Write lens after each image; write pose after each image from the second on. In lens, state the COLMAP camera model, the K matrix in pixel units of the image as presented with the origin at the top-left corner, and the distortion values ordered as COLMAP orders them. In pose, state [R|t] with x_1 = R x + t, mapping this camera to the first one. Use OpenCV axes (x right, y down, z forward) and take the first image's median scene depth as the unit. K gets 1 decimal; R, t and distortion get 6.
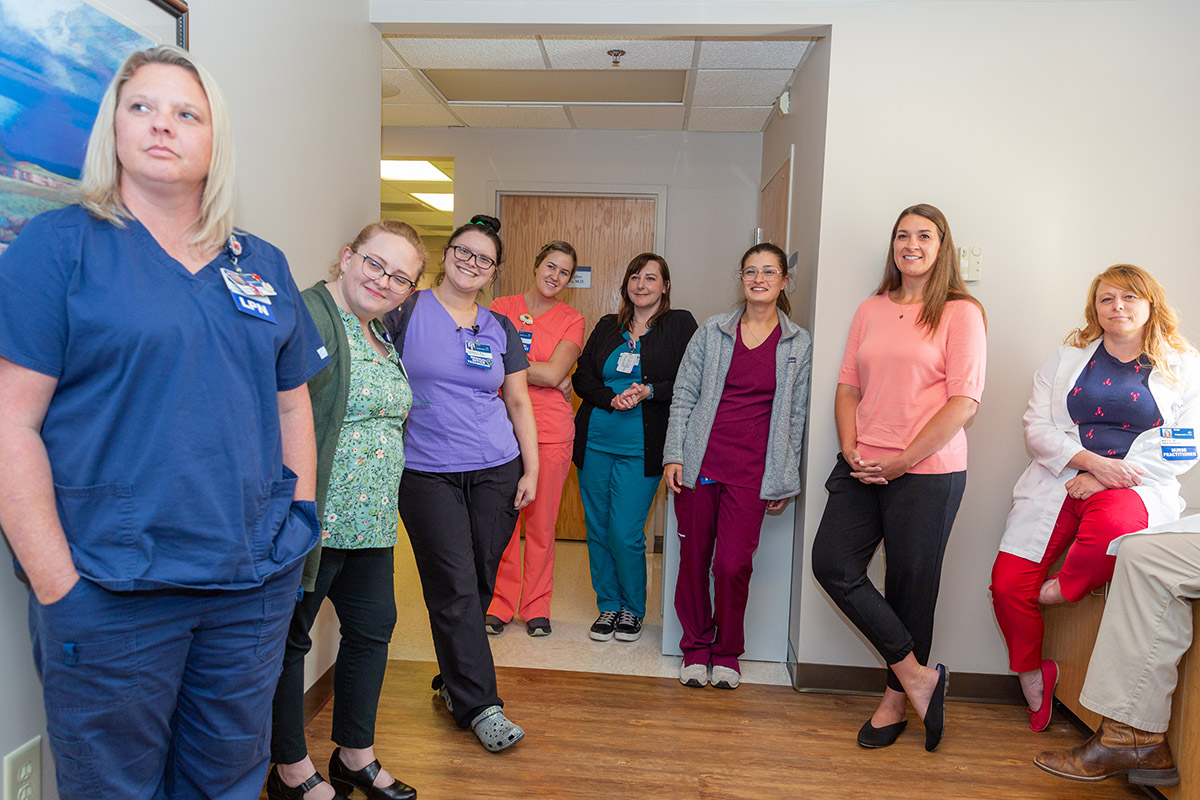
lens RADIAL K [[837.2, 0, 600.0], [0, 837.2, 400.0], [0, 0, 1]] dist [-0.144454, 0.233087]
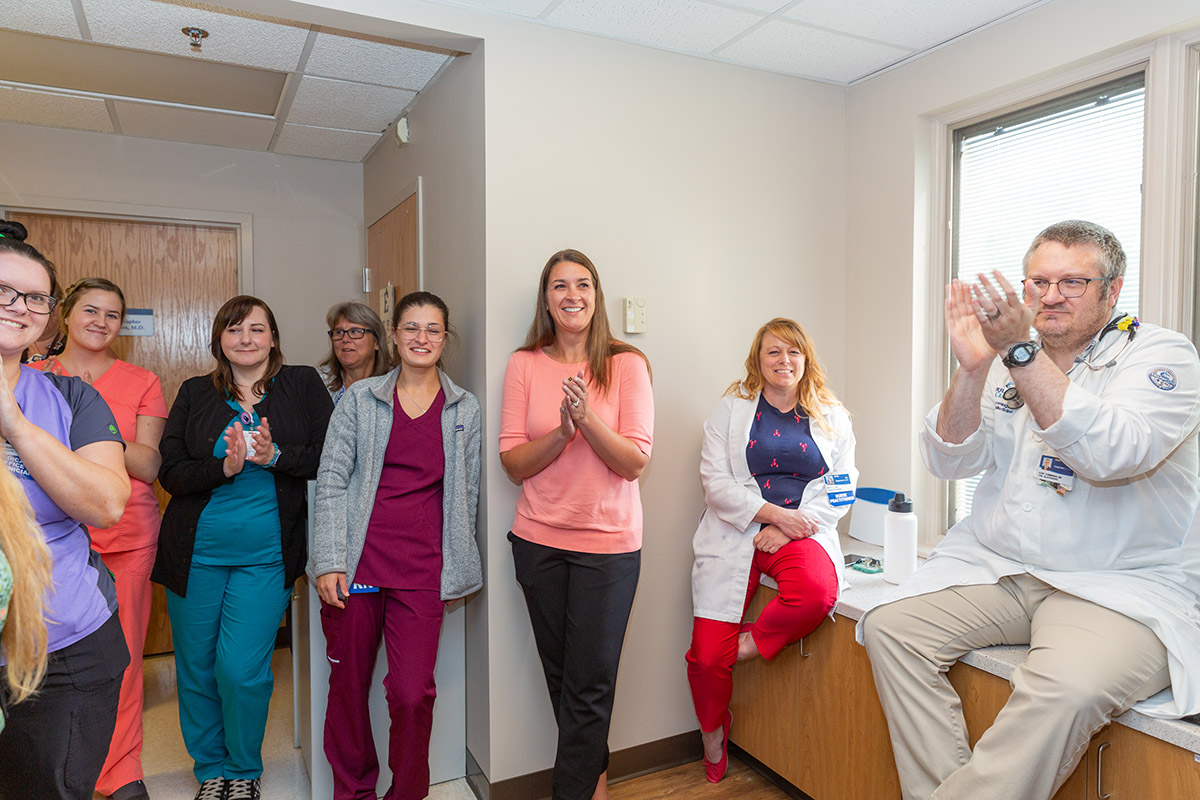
lens RADIAL K [[775.4, 0, 600.0], [0, 775.4, 400.0], [0, 0, 1]] dist [0.022098, -0.001962]
pose [[0.858987, -0.055975, 0.508928, -0.052186], [0.071450, 0.997385, -0.010897, -0.058606], [-0.506987, 0.045723, 0.860740, 0.236103]]
